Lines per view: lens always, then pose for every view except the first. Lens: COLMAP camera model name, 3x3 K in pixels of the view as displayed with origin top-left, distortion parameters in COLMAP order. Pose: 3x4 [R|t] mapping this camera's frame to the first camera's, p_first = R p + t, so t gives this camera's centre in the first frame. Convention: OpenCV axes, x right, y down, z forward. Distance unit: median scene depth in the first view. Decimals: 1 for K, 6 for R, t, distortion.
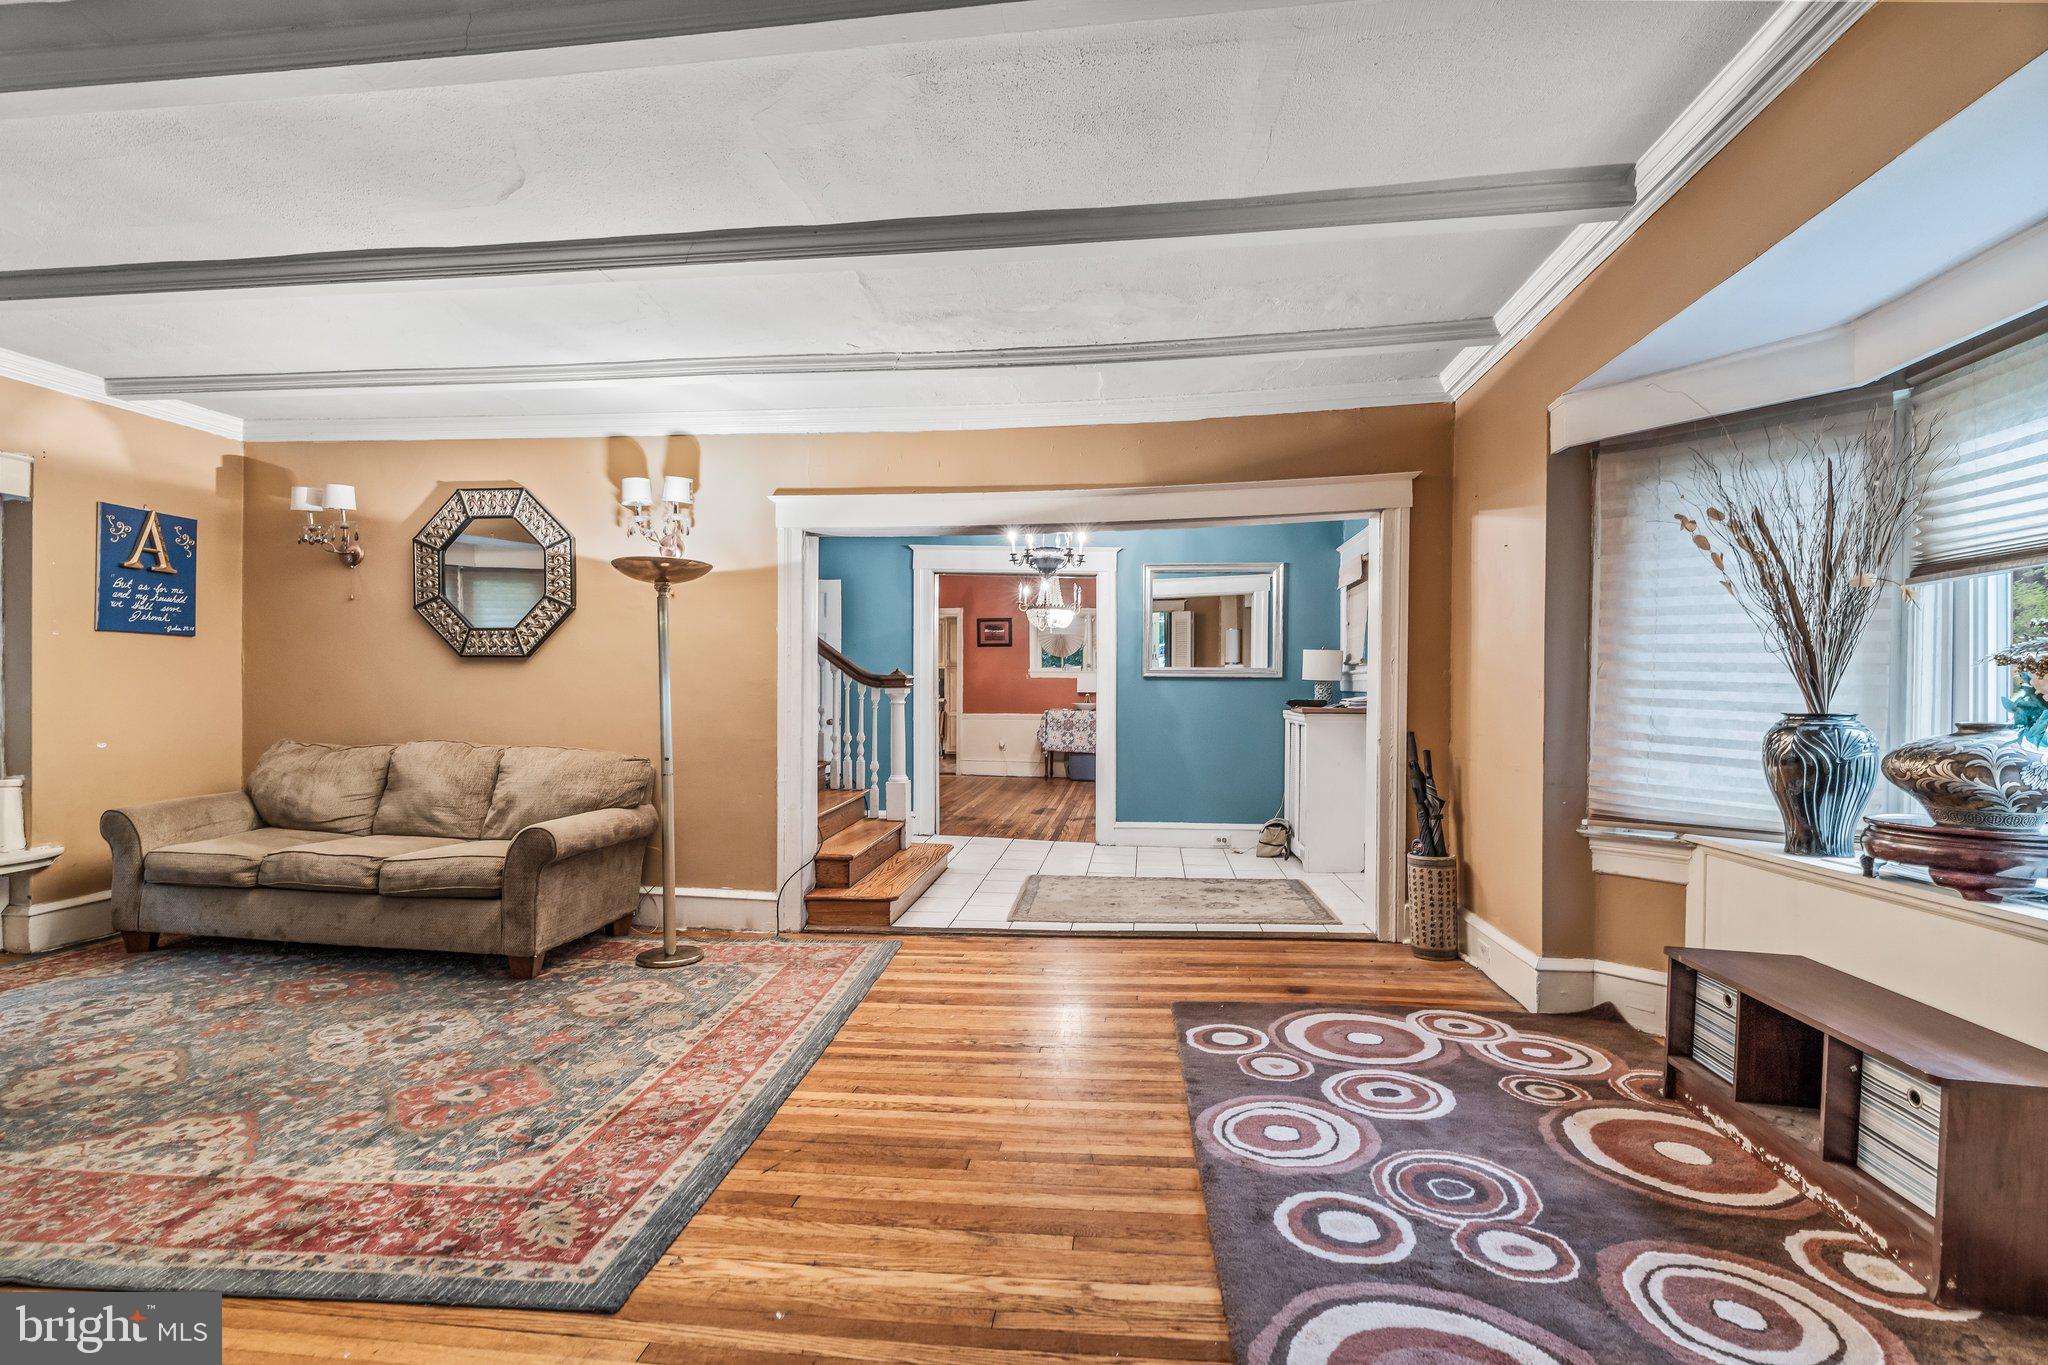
lens RADIAL K [[937.0, 0, 960.0], [0, 937.0, 684.4], [0, 0, 1]] dist [-0.006179, 0.000350]
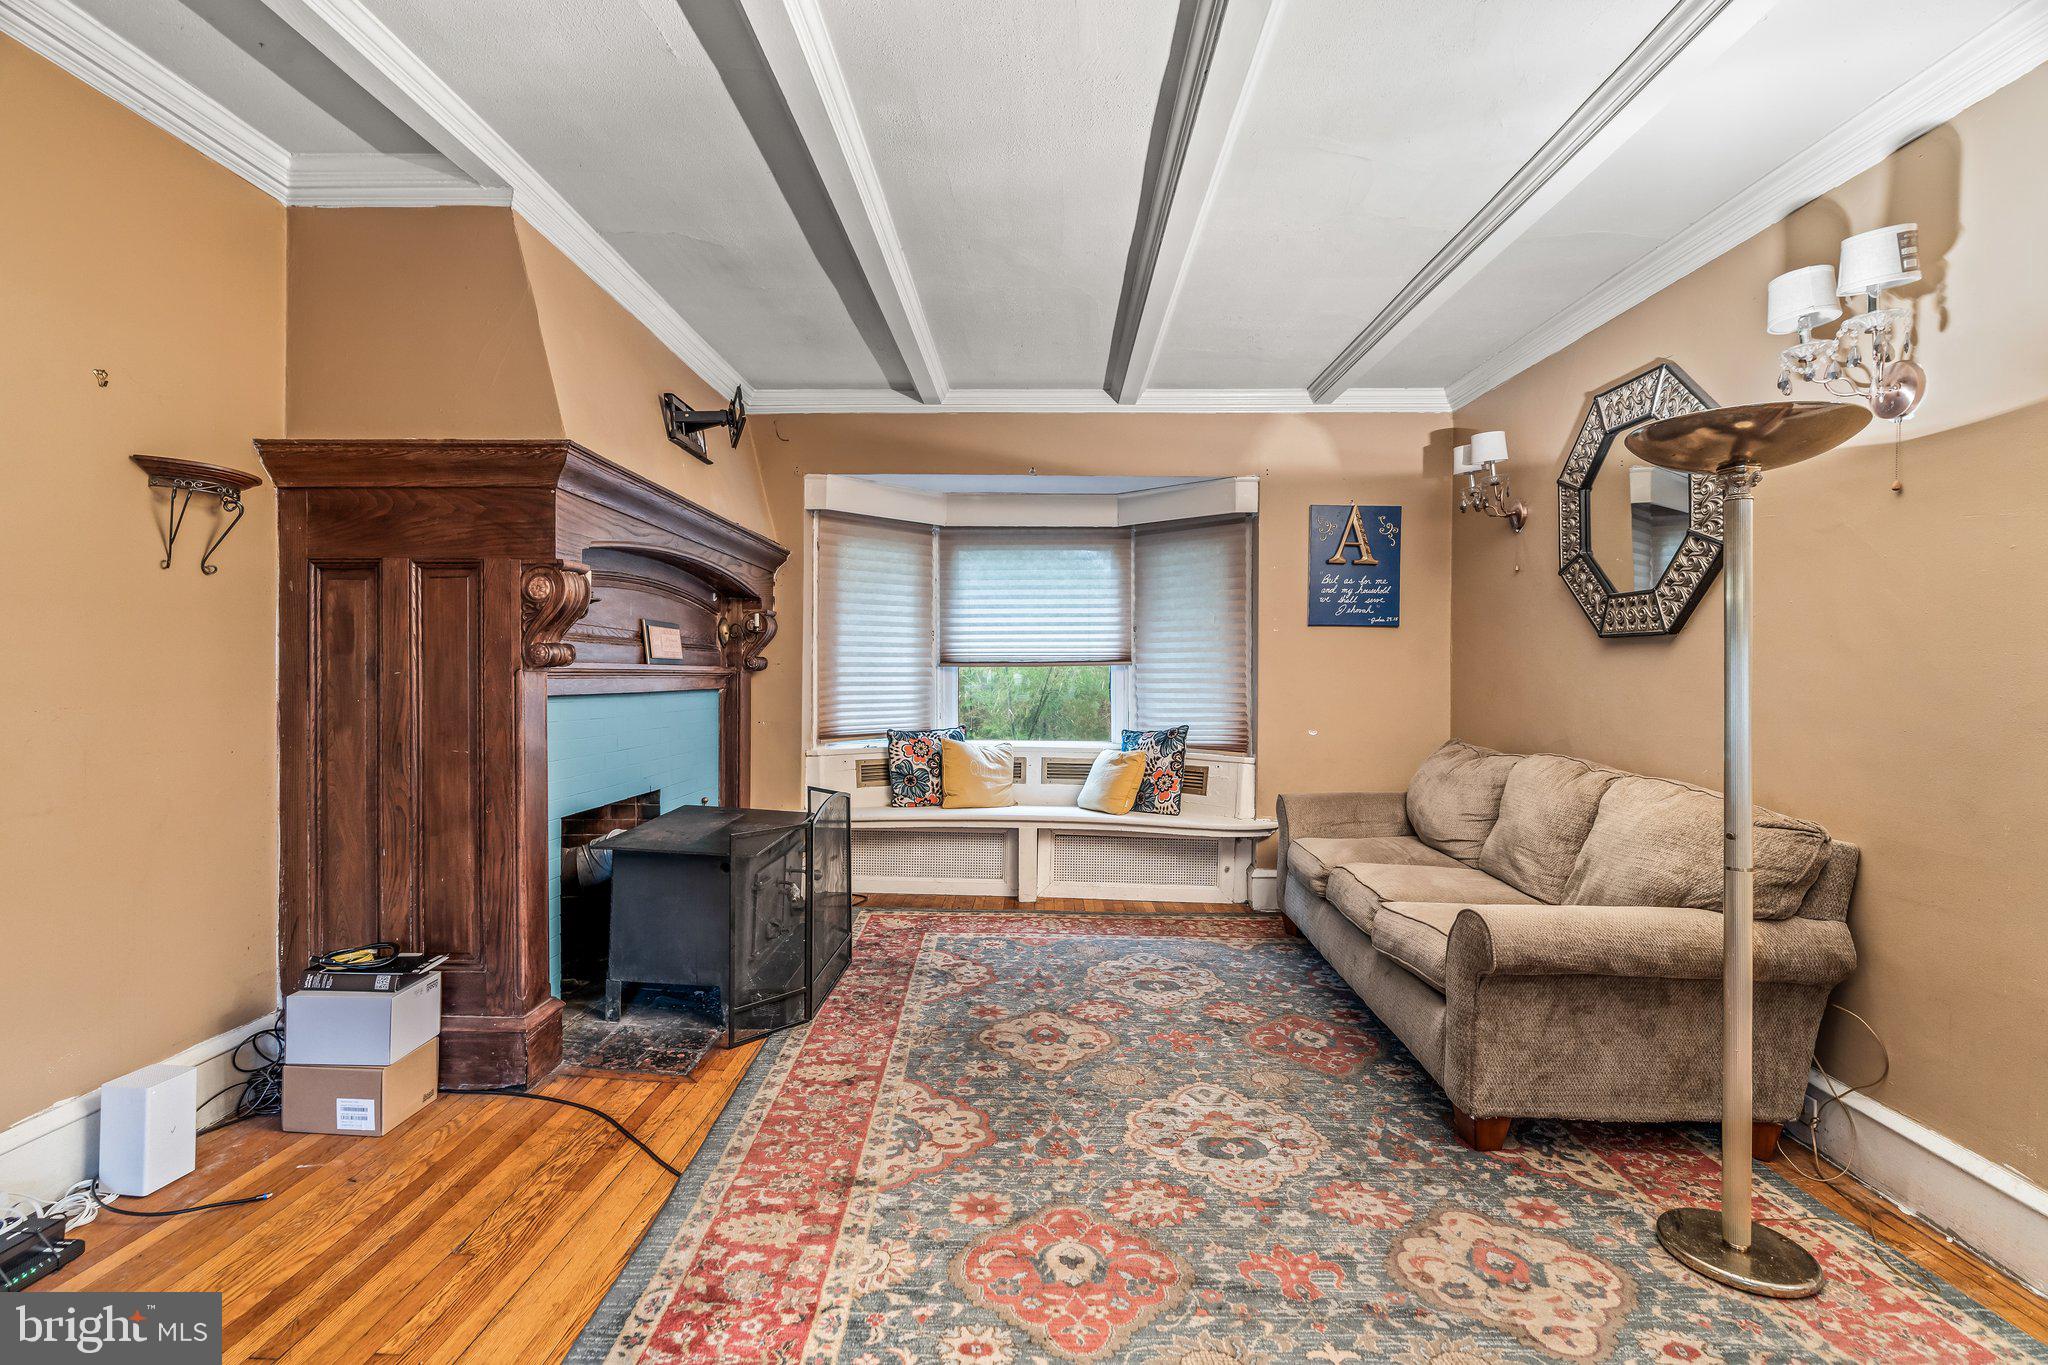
lens RADIAL K [[937.0, 0, 960.0], [0, 937.0, 684.4], [0, 0, 1]] dist [-0.006179, 0.000350]
pose [[0.153919, 0.012251, -0.988008, 0.113157], [-0.002726, 0.999925, 0.011974, -0.003147], [0.988080, 0.000851, 0.153941, 0.631990]]
